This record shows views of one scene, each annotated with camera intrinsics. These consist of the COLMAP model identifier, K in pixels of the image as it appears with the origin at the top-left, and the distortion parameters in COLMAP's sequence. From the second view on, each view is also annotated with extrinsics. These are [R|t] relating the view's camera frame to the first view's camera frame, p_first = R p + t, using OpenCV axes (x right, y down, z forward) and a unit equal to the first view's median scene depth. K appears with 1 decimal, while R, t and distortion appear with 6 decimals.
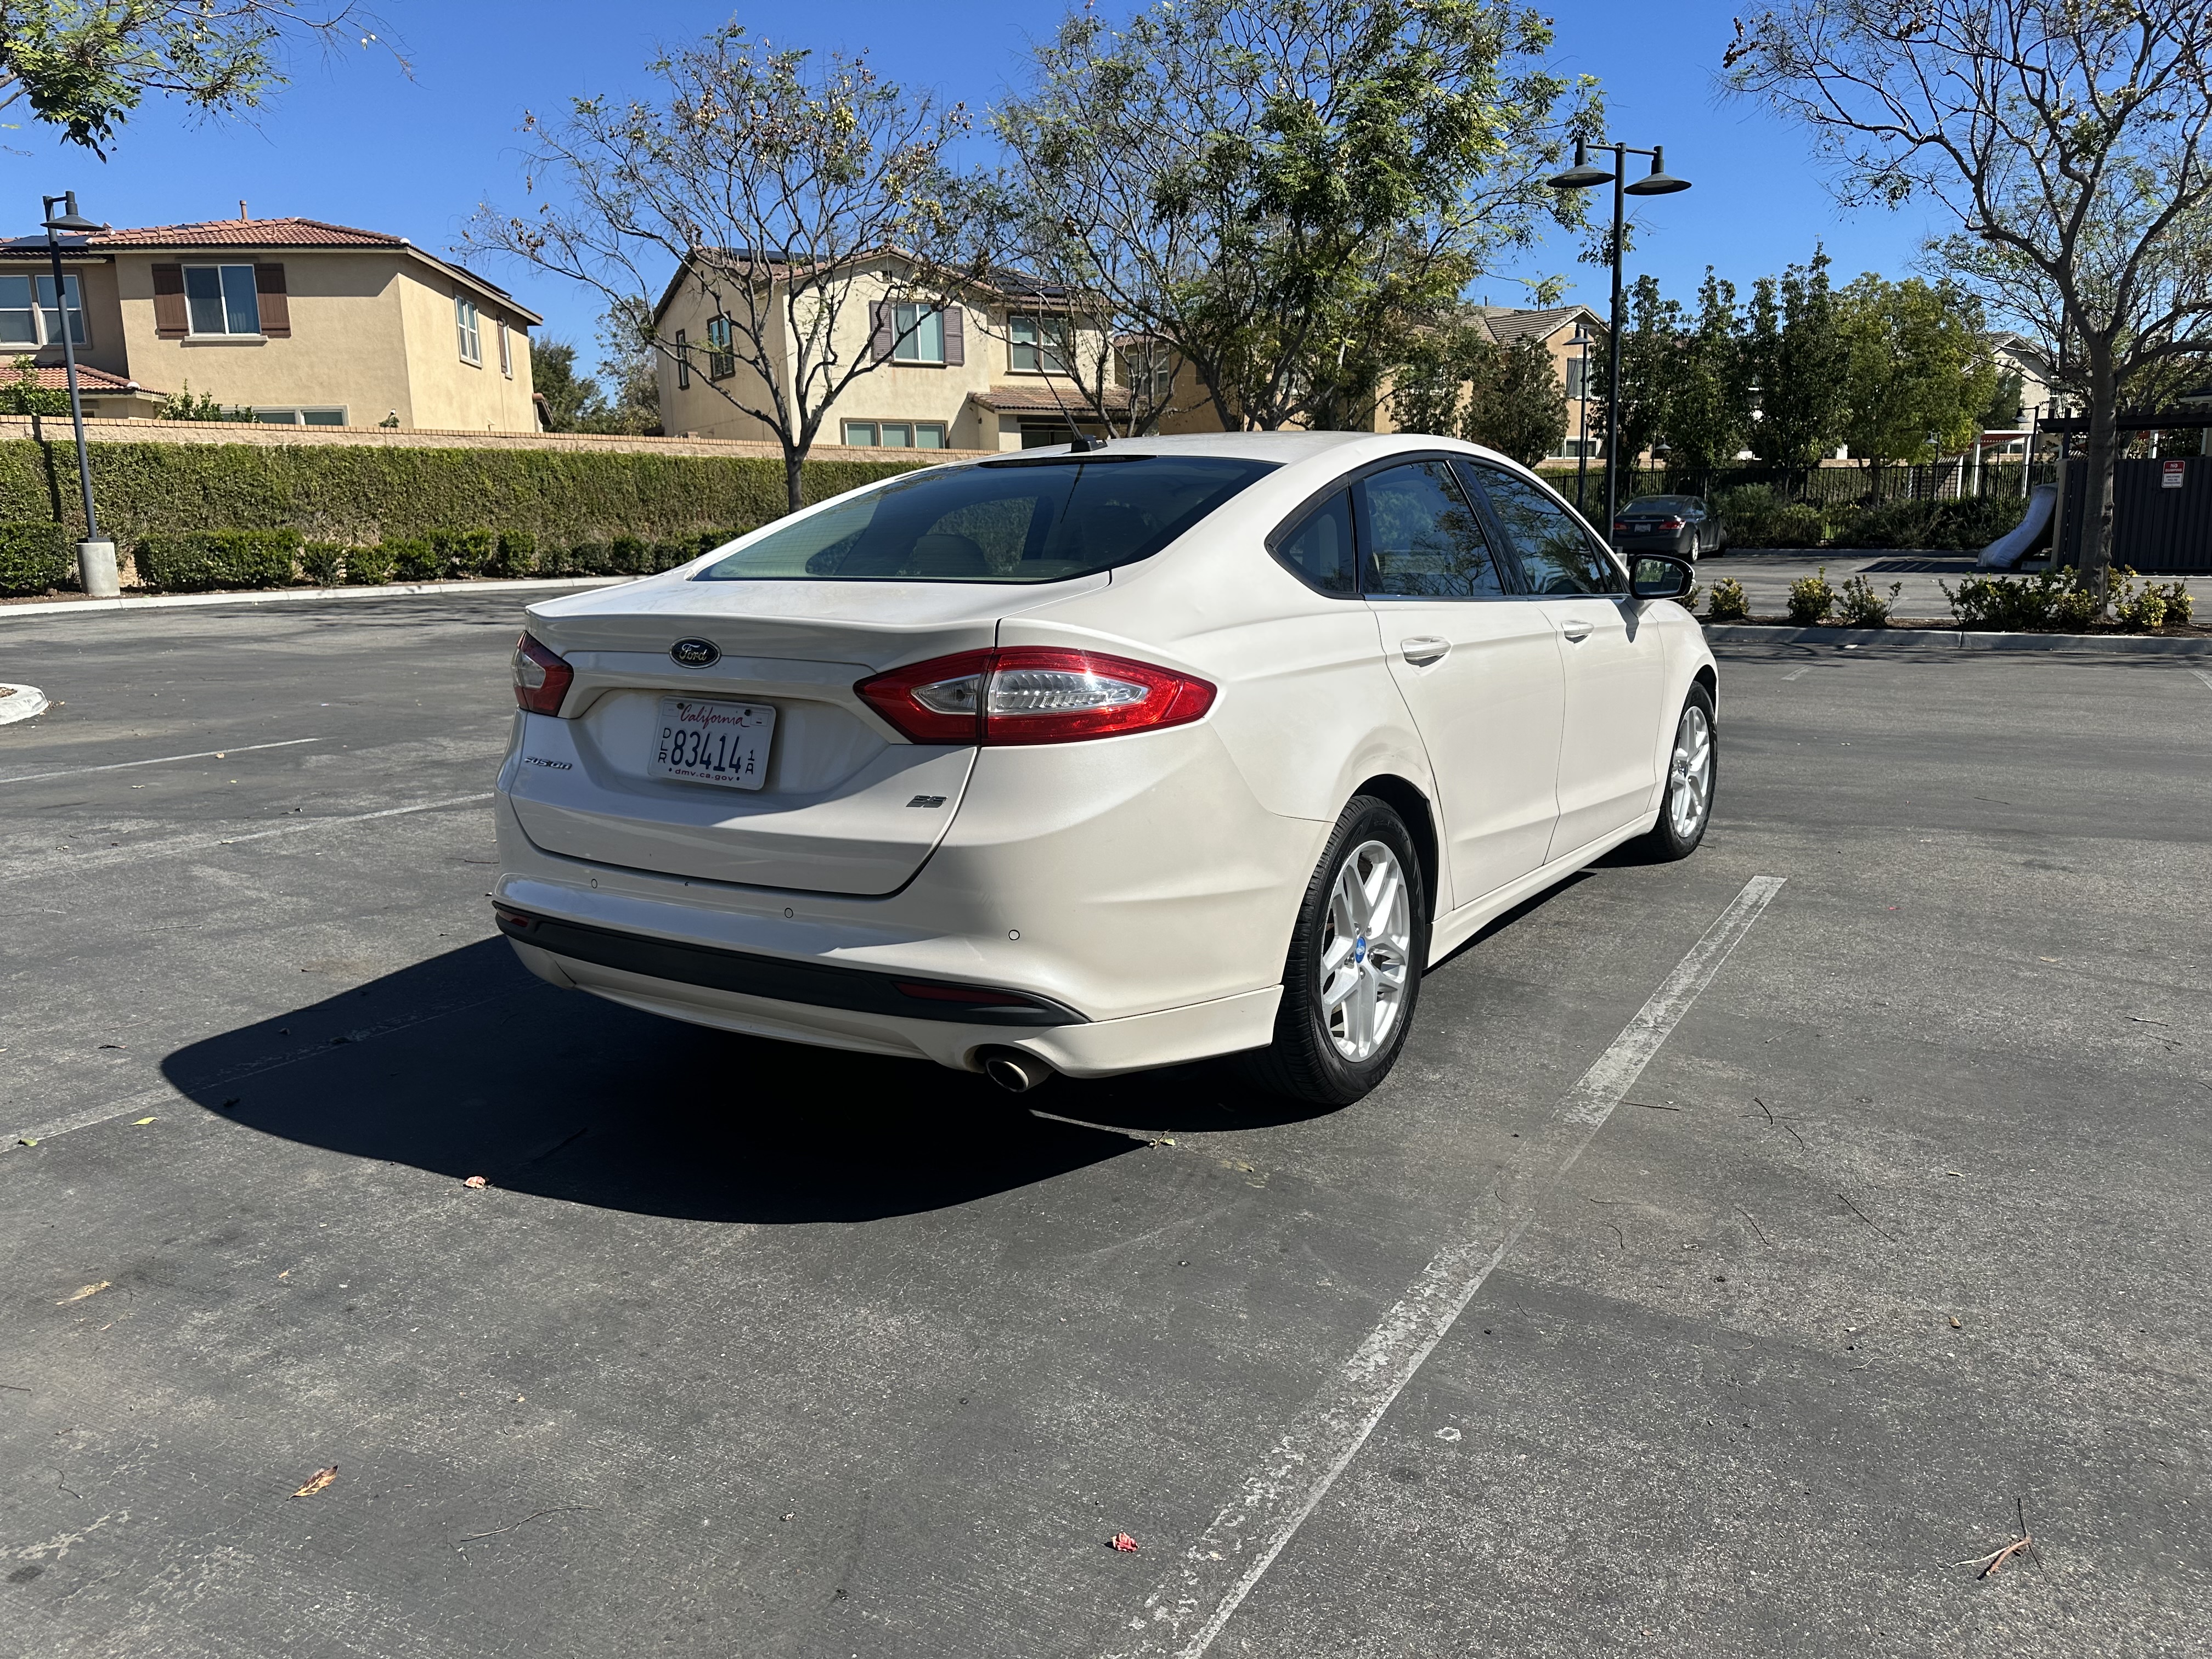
lens RADIAL K [[1557.6, 0, 1101.9], [0, 1557.6, 821.5], [0, 0, 1]] dist [0.054871, -0.067285]
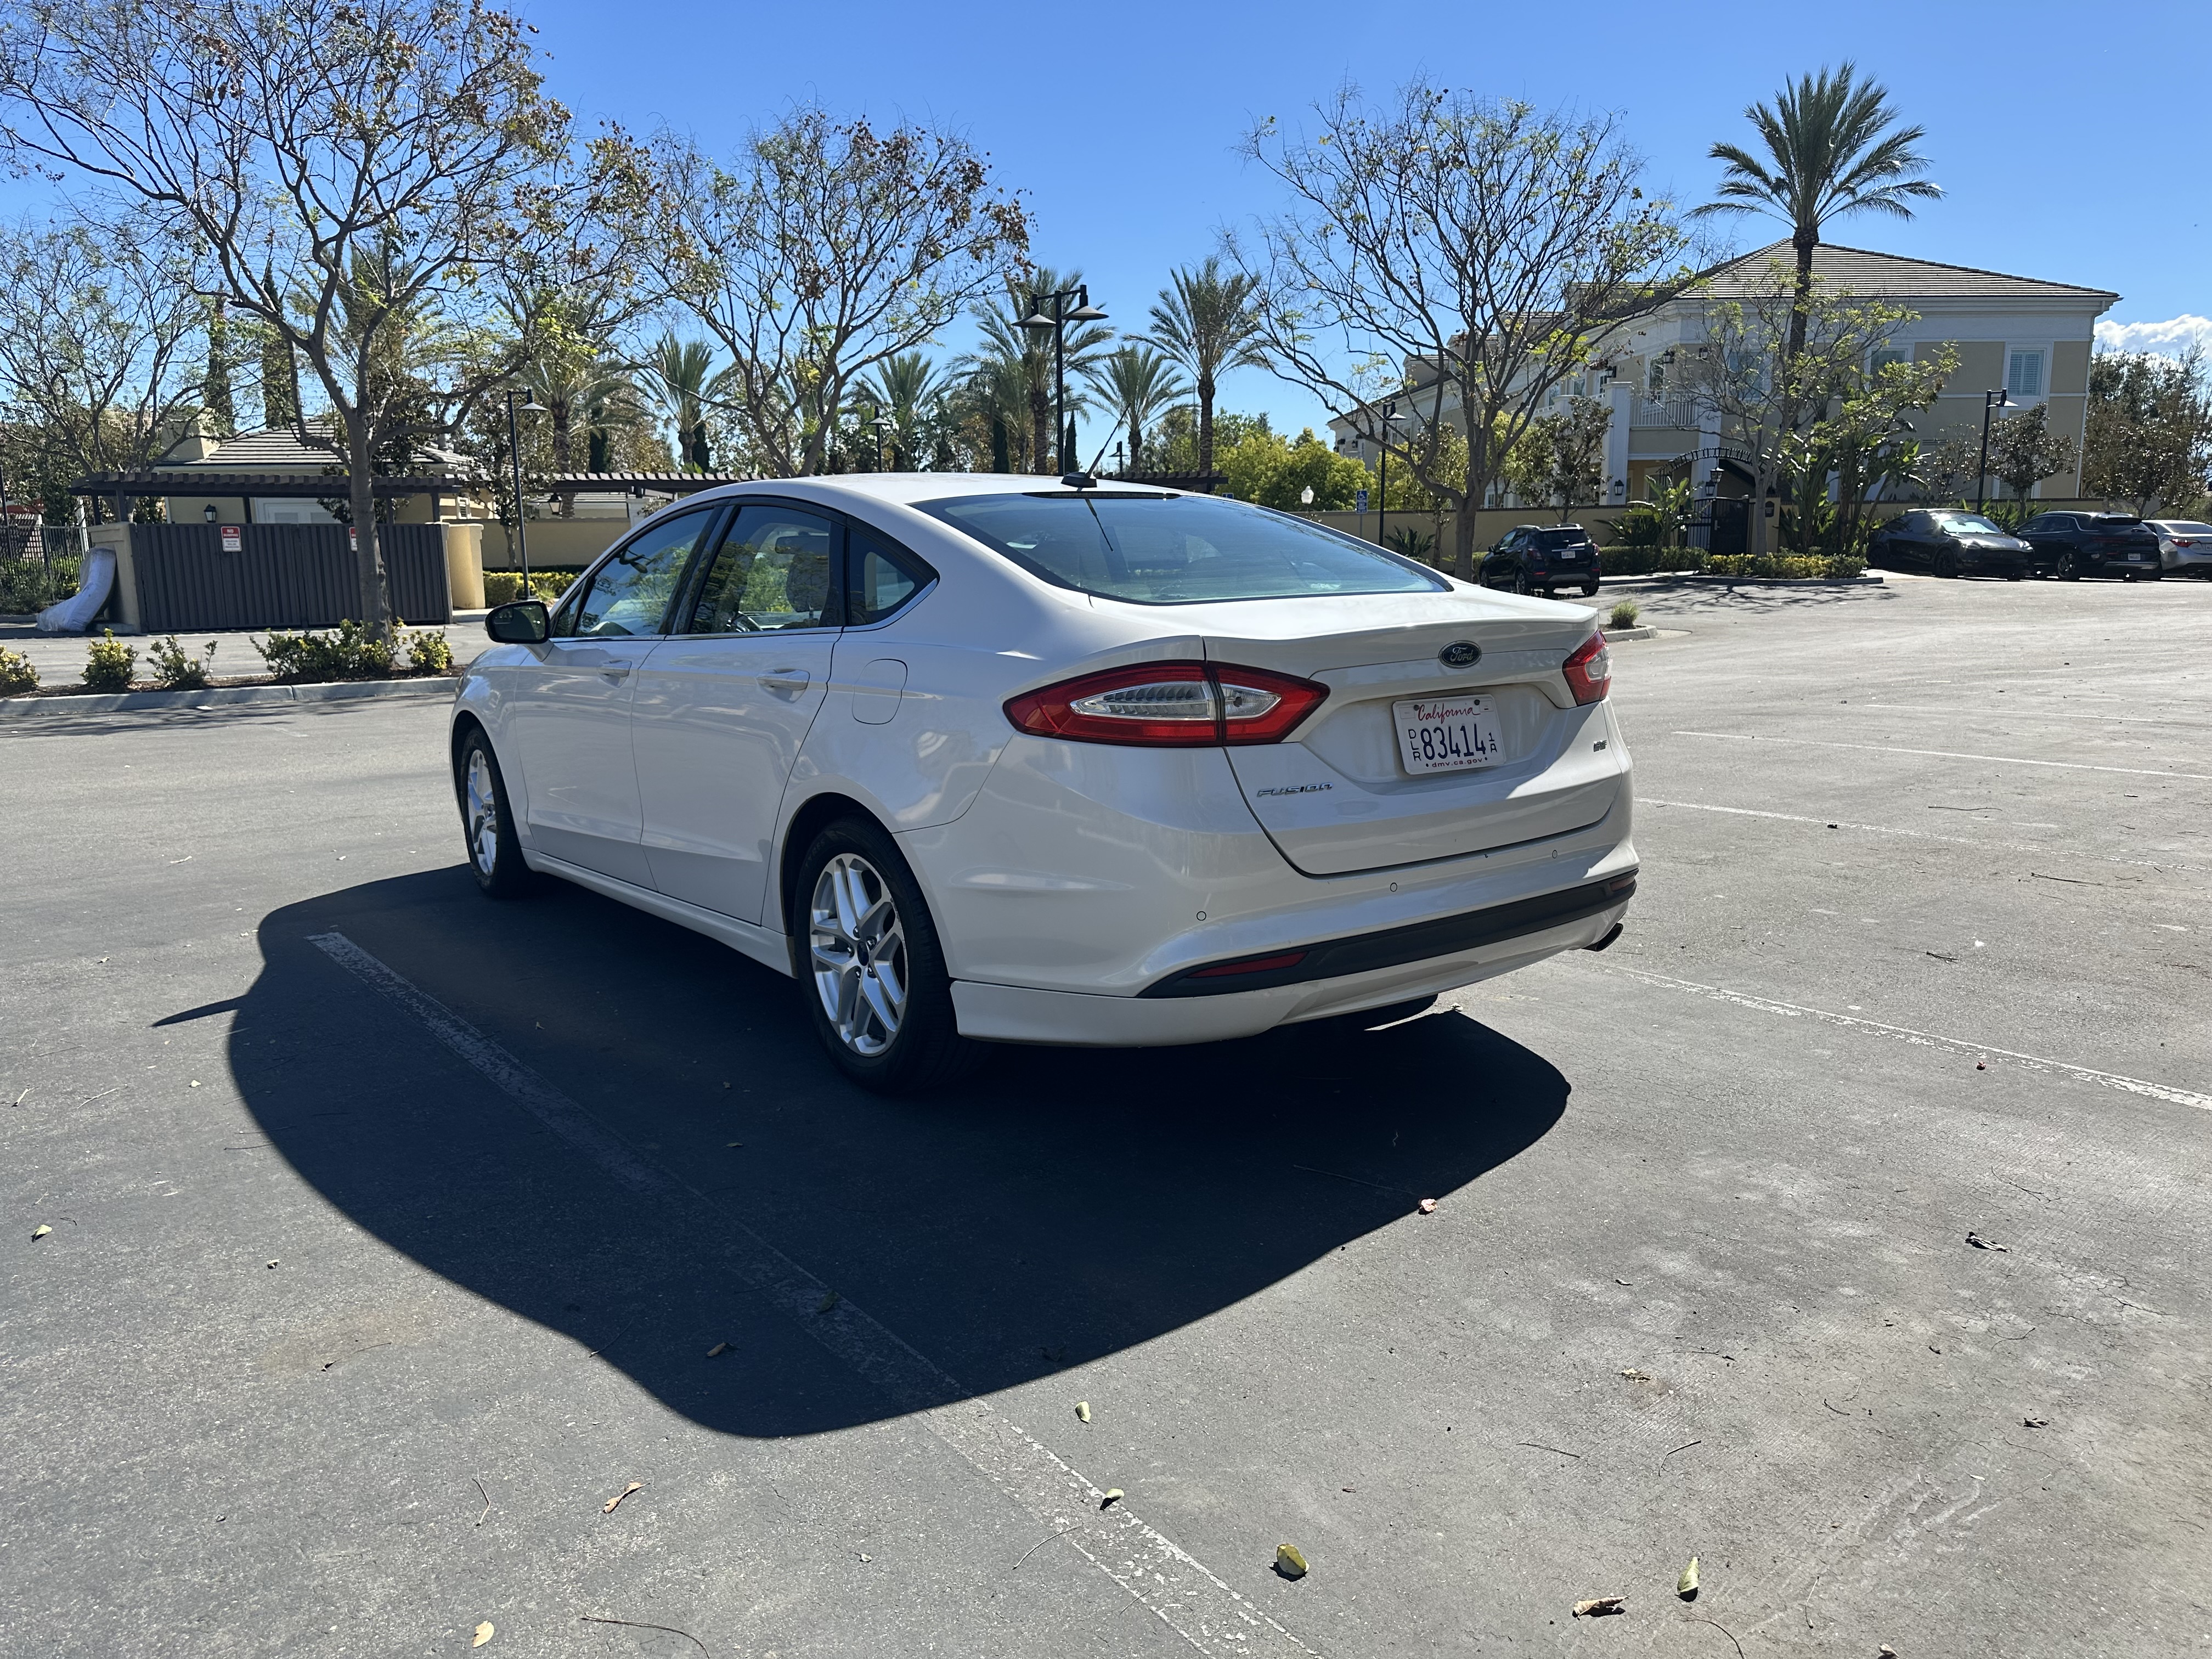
lens RADIAL K [[1550.0, 0, 1114.5], [0, 1550.0, 825.0], [0, 0, 1]] dist [0.077196, -0.104221]
pose [[0.335314, -0.149677, 0.930141, -0.178913], [0.186116, 0.978366, 0.090343, -0.017172], [-0.923540, 0.142821, 0.355917, 0.107589]]
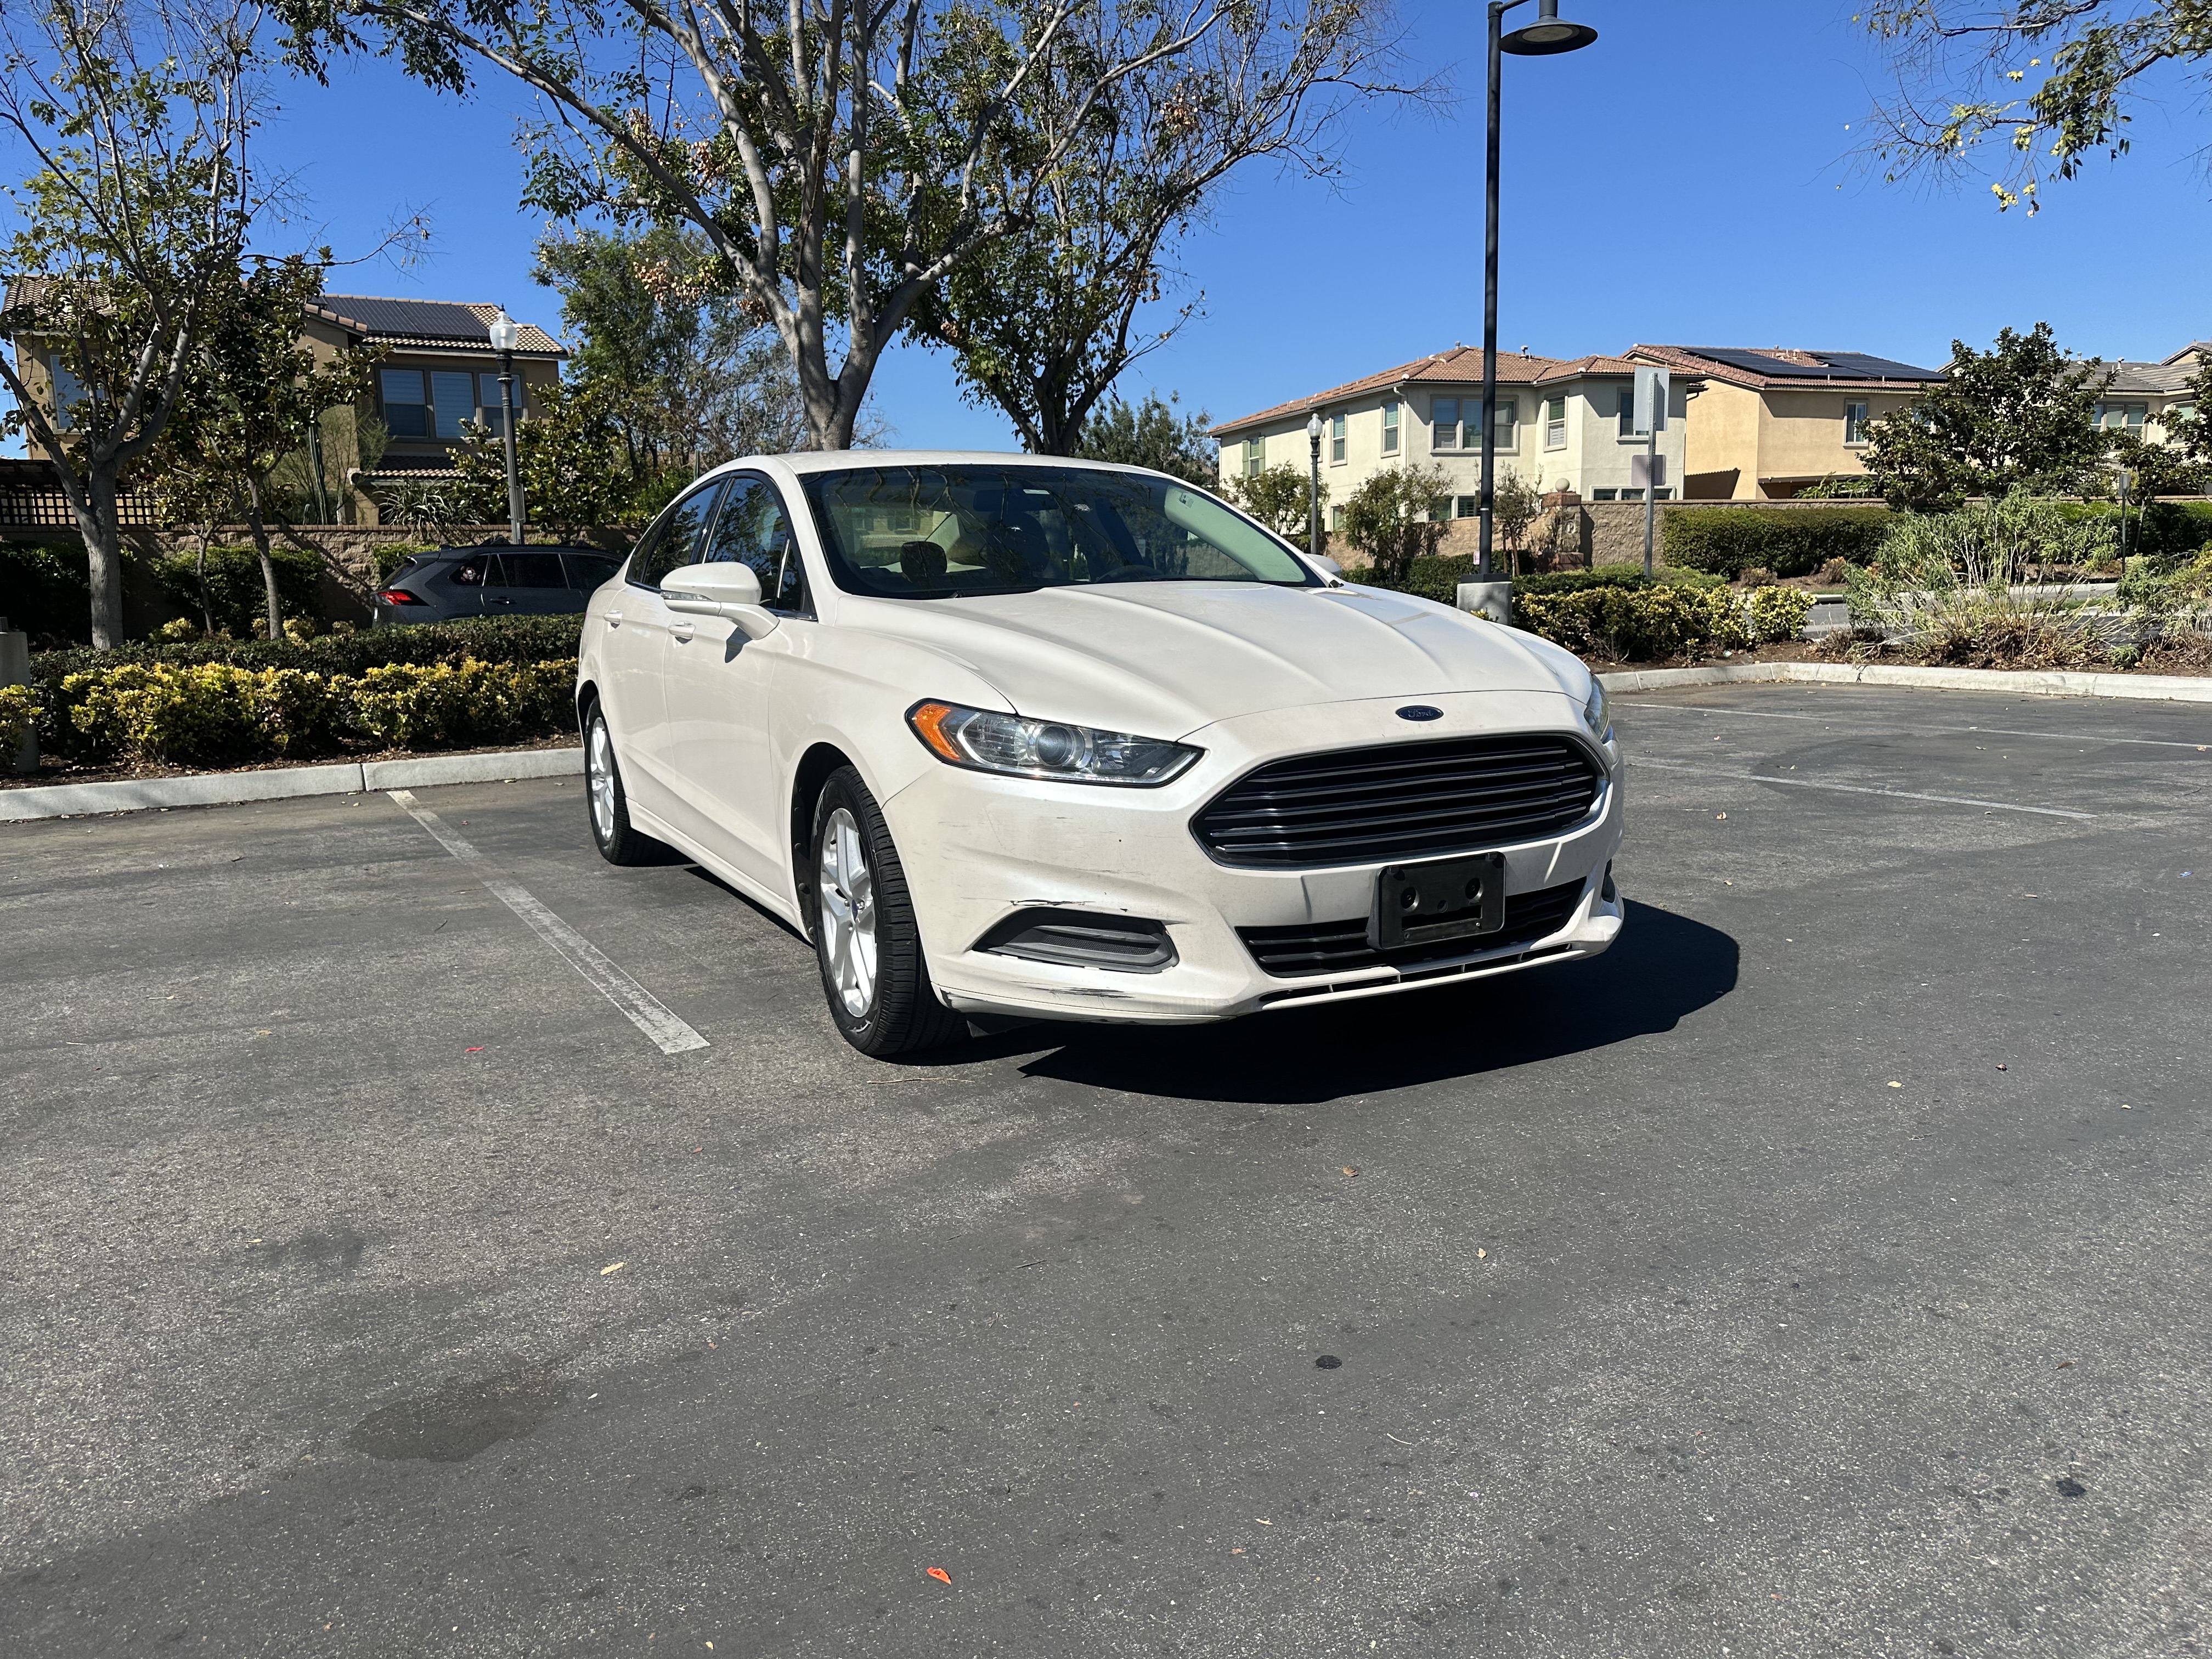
lens RADIAL K [[1550.0, 0, 1114.5], [0, 1550.0, 825.0], [0, 0, 1]] dist [0.077196, -0.104221]
pose [[-0.473053, 0.166664, -0.865126, 0.214812], [-0.131409, 0.957613, 0.256336, -0.059534], [0.871179, 0.234946, -0.431101, 0.339772]]
